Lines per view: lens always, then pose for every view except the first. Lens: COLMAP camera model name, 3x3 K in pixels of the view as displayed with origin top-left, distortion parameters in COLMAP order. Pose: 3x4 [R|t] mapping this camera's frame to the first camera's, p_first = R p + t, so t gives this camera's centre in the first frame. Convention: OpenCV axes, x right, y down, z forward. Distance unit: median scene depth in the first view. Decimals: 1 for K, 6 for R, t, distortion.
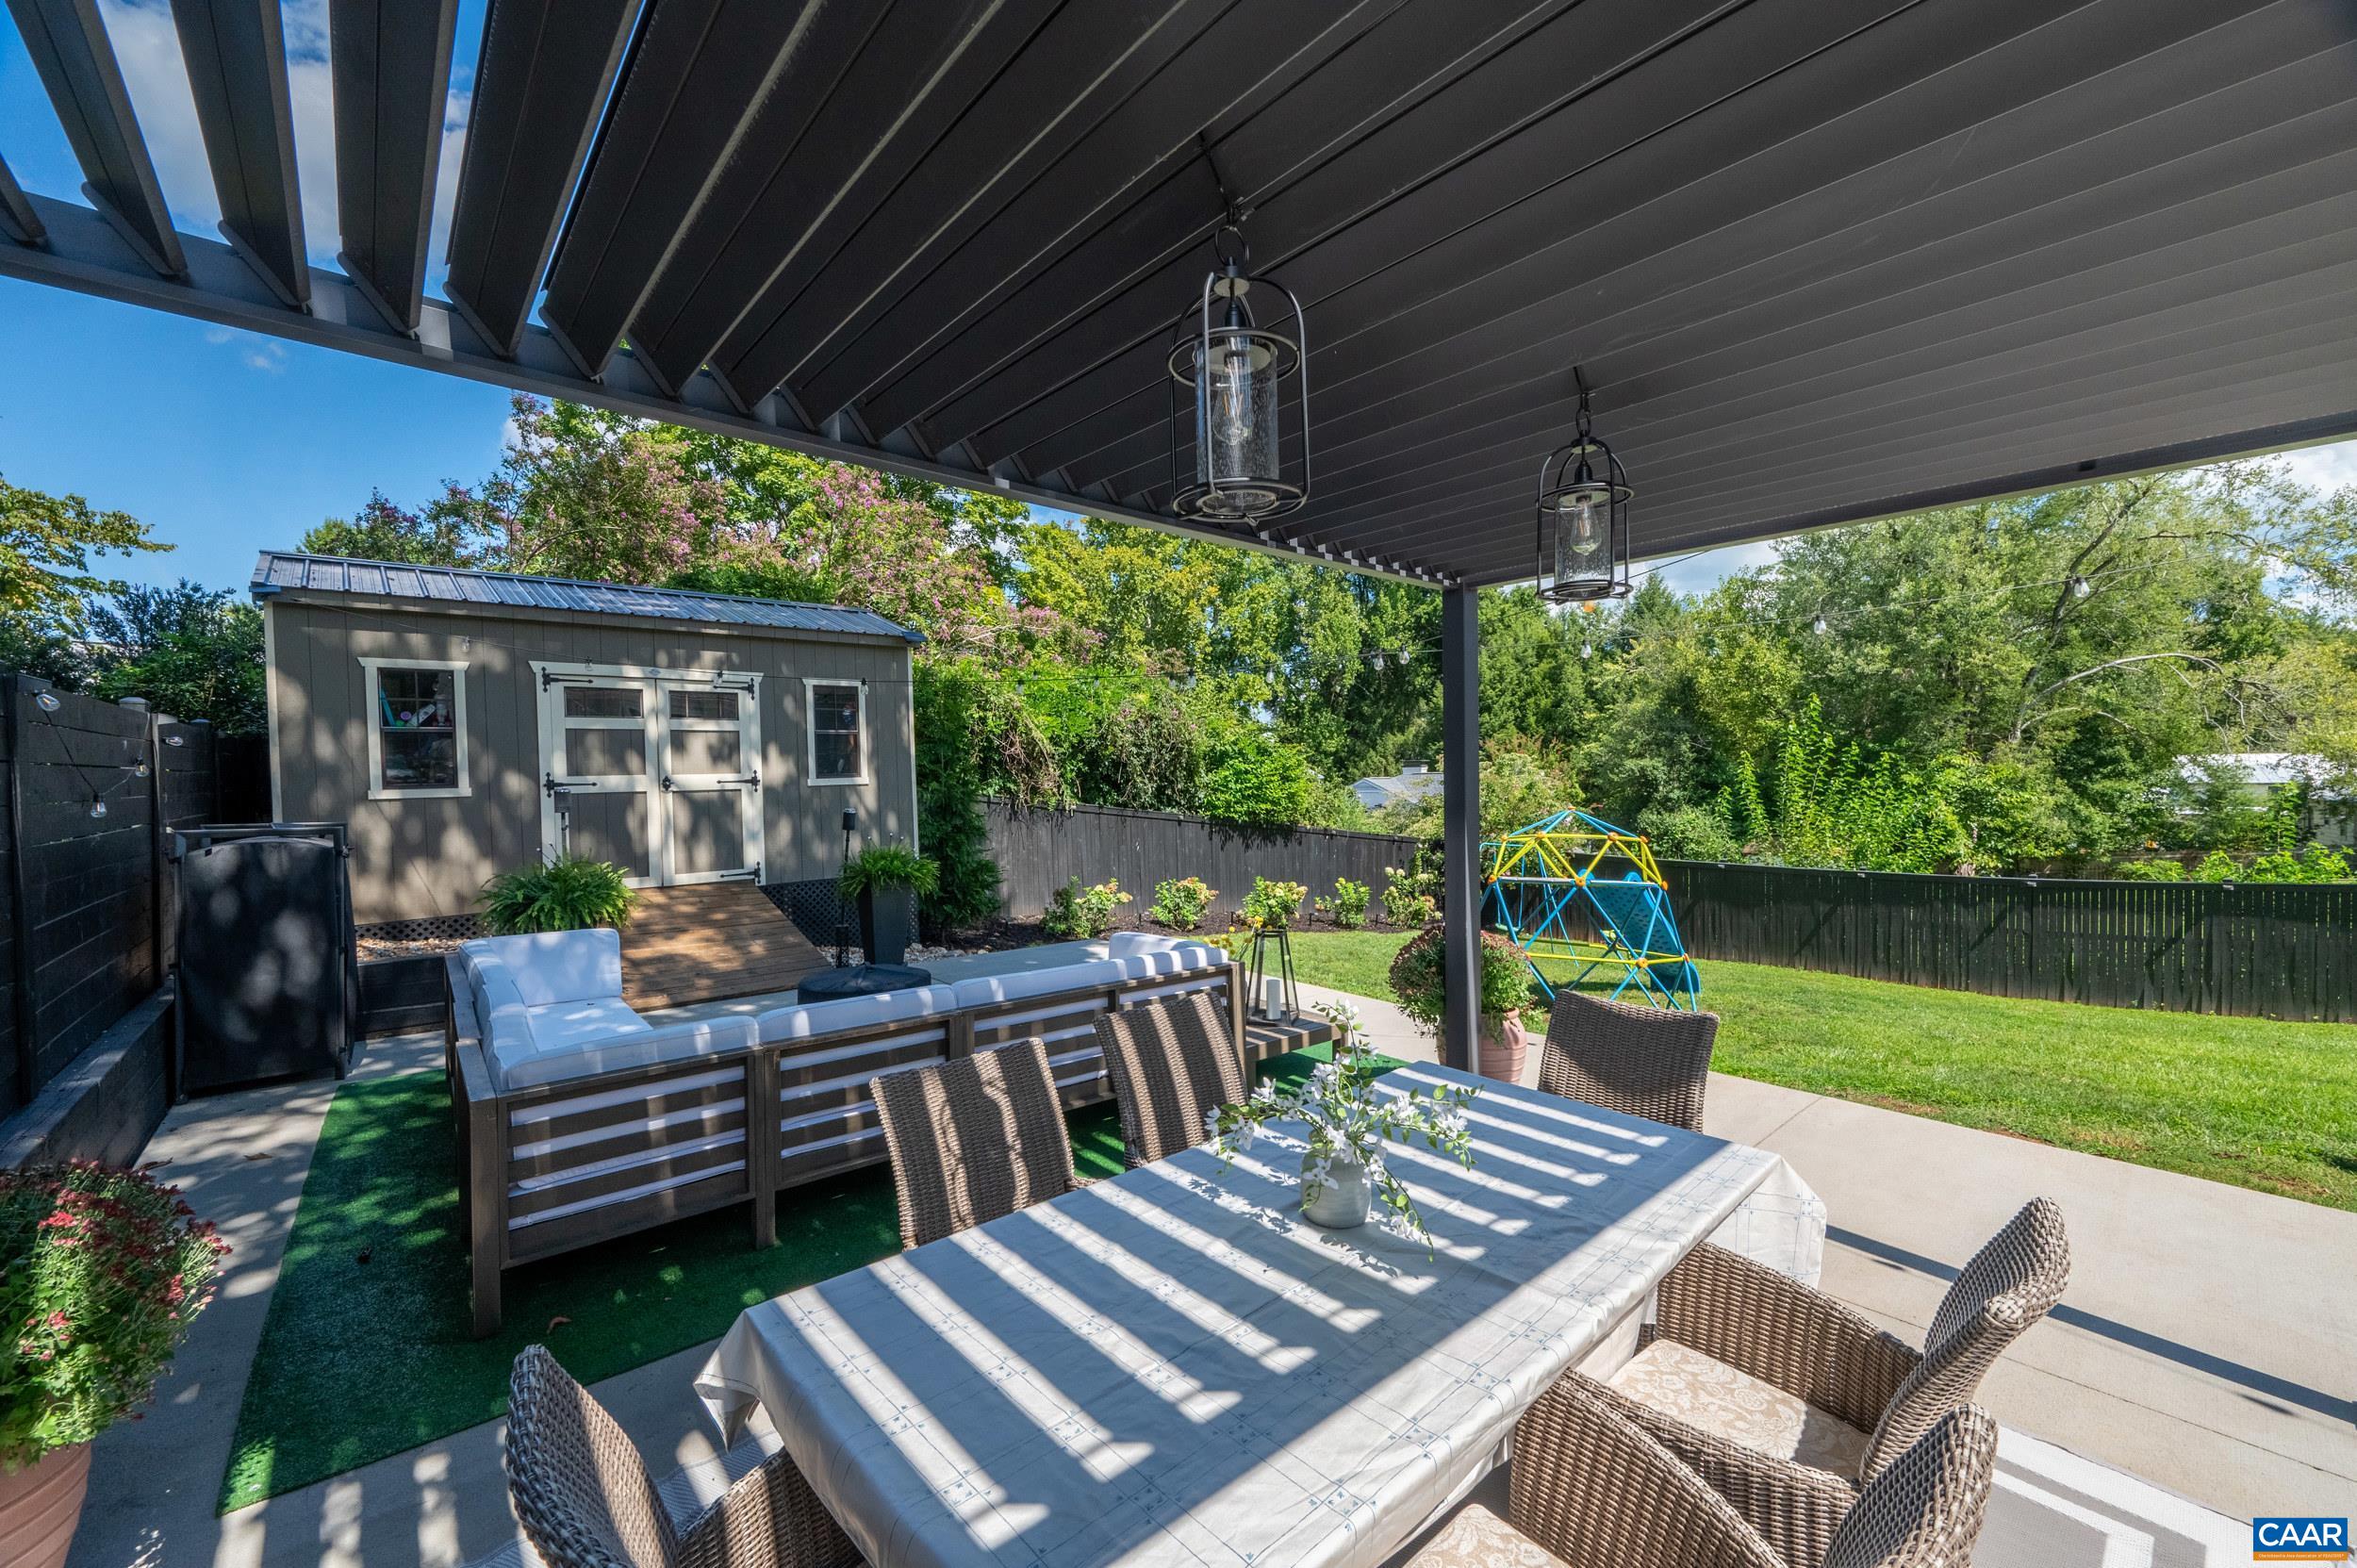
lens RADIAL K [[940.8, 0, 1169.0], [0, 940.8, 787.1], [0, 0, 1]] dist [0.000785, 0.000276]
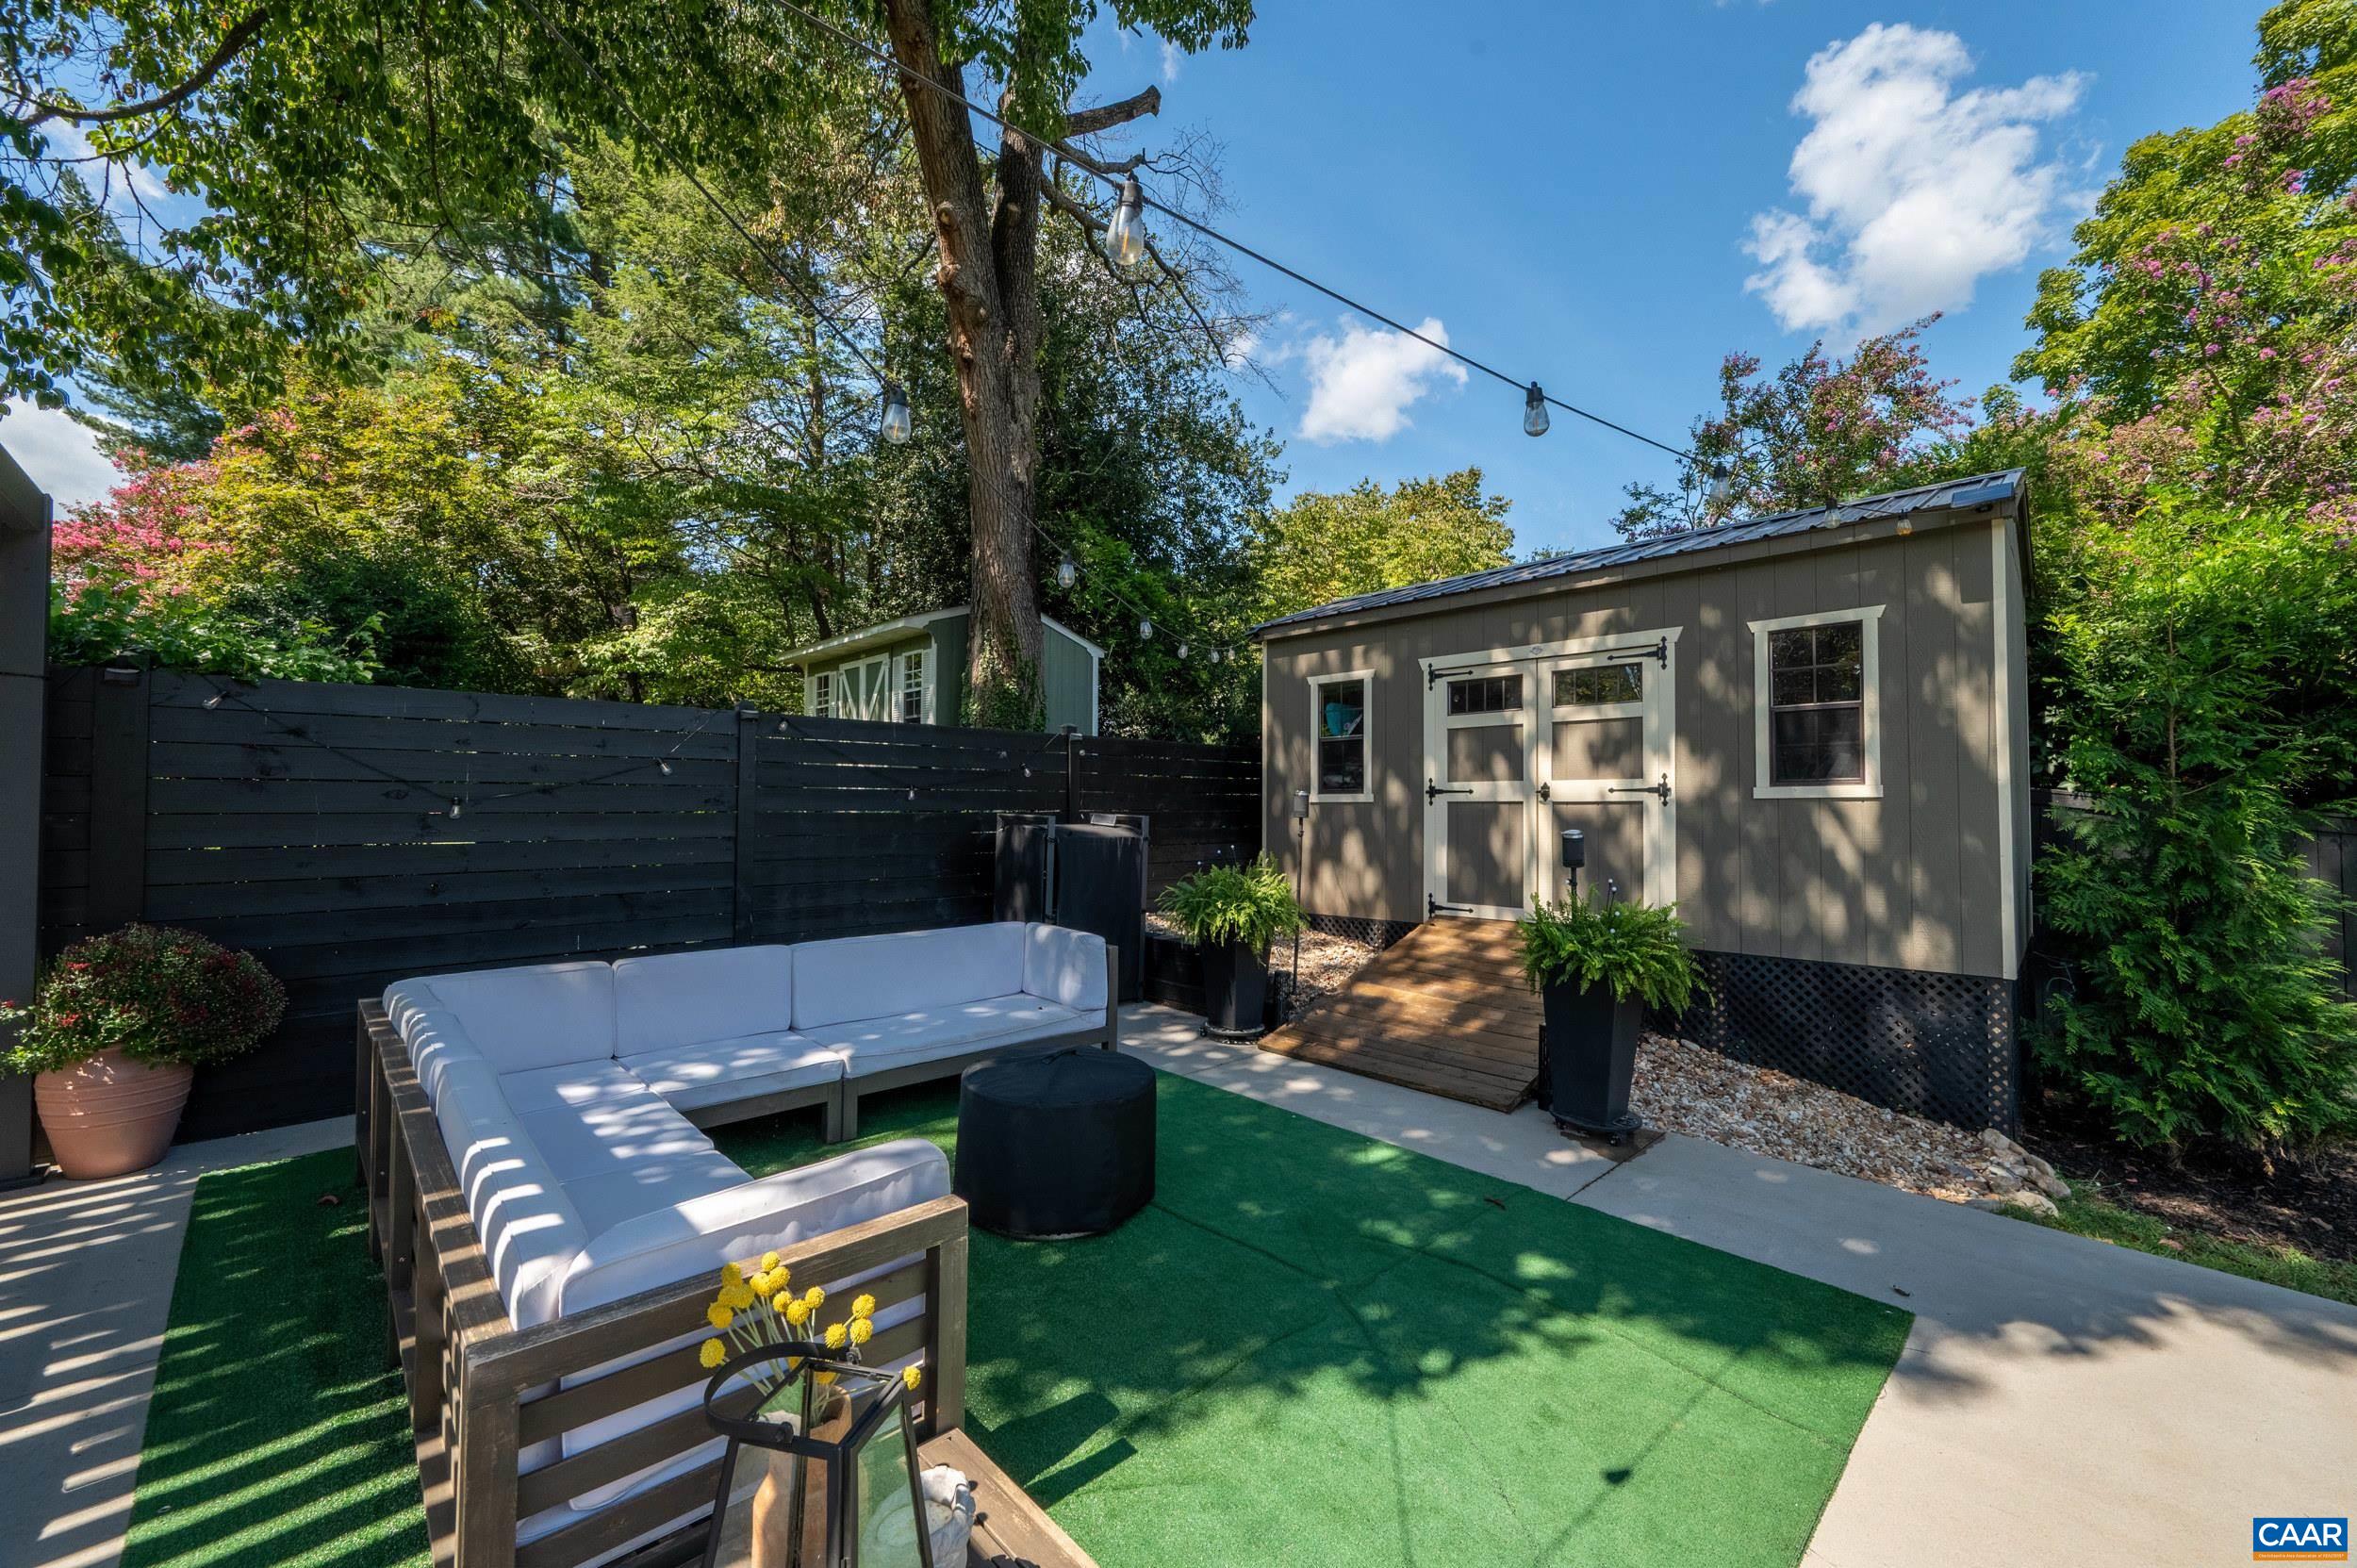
lens RADIAL K [[940.8, 0, 1171.8], [0, 940.8, 783.5], [0, 0, 1]] dist [0.000785, 0.000276]
pose [[0.073559, -0.007543, -0.997262, 0.128249], [-0.024476, 0.999657, -0.009366, 0.002349], [0.996990, 0.025098, 0.073349, 0.375038]]
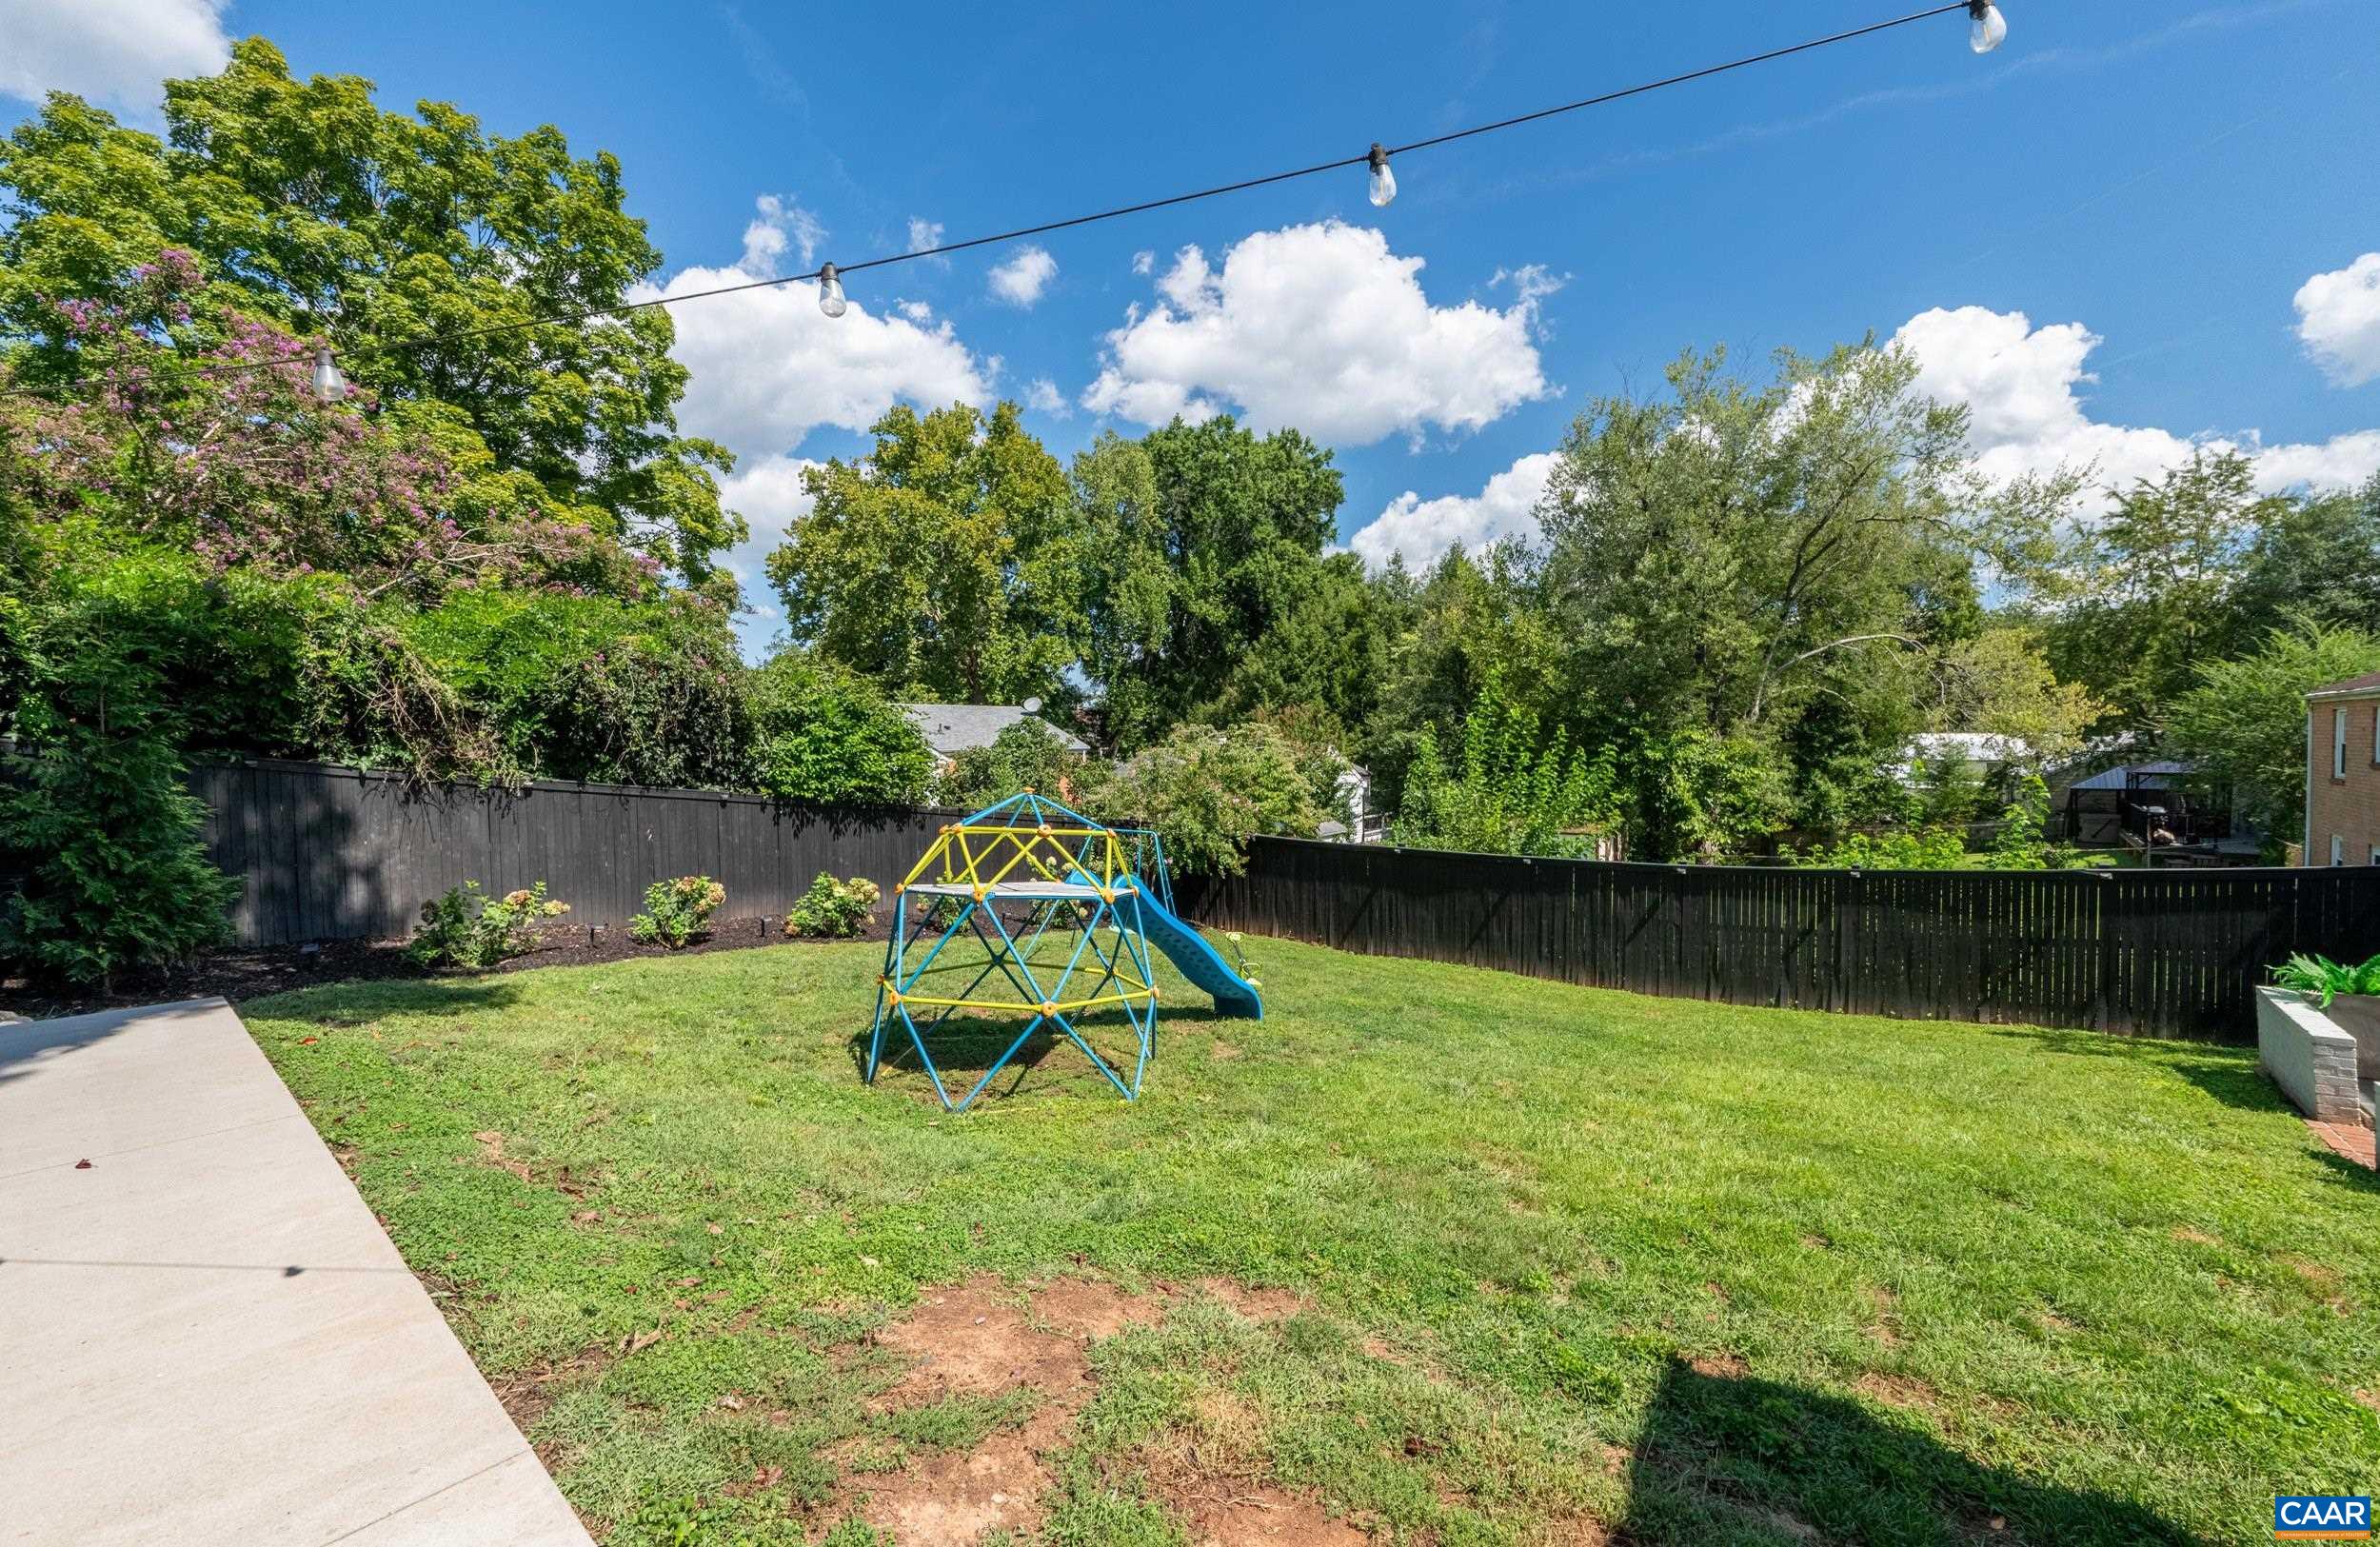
lens RADIAL K [[970.4, 0, 1201.2], [0, 970.4, 761.2], [0, 0, 1]] dist [0.003131, -0.002063]
pose [[0.985642, 0.005621, 0.168753, 0.300703], [-0.006224, 0.999976, 0.003042, -0.002629], [-0.168731, -0.004049, 0.985654, 0.156946]]
